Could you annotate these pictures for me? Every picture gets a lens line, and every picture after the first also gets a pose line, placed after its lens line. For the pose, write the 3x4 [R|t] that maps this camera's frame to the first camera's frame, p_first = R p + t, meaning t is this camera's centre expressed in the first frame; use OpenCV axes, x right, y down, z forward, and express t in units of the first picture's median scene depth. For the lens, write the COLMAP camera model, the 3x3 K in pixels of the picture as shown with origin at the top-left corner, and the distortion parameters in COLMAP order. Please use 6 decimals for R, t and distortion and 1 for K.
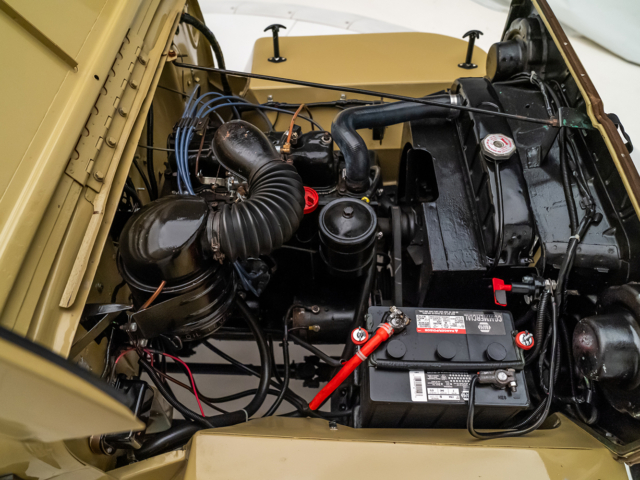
lens RADIAL K [[484.7, 0, 317.8], [0, 484.7, 237.3], [0, 0, 1]] dist [-0.036595, 0.012460]
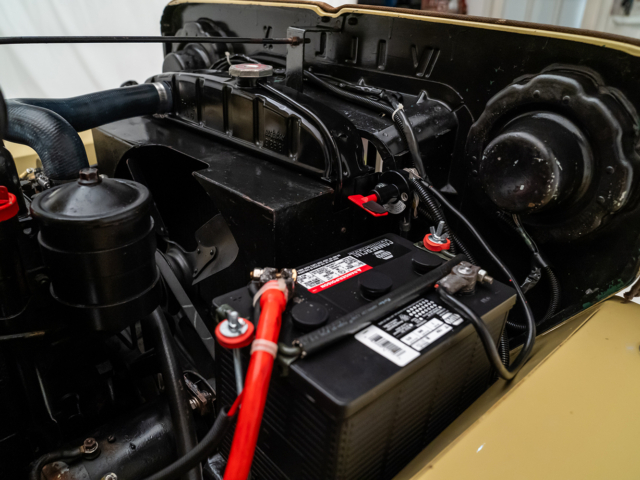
lens RADIAL K [[502.5, 0, 320.8], [0, 502.5, 239.3], [0, 0, 1]] dist [-0.035475, 0.005728]
pose [[0.698455, -0.265901, 0.664422, -0.157445], [0.537547, 0.807824, -0.241791, 0.302311], [-0.472443, 0.526039, 0.707164, 0.589330]]
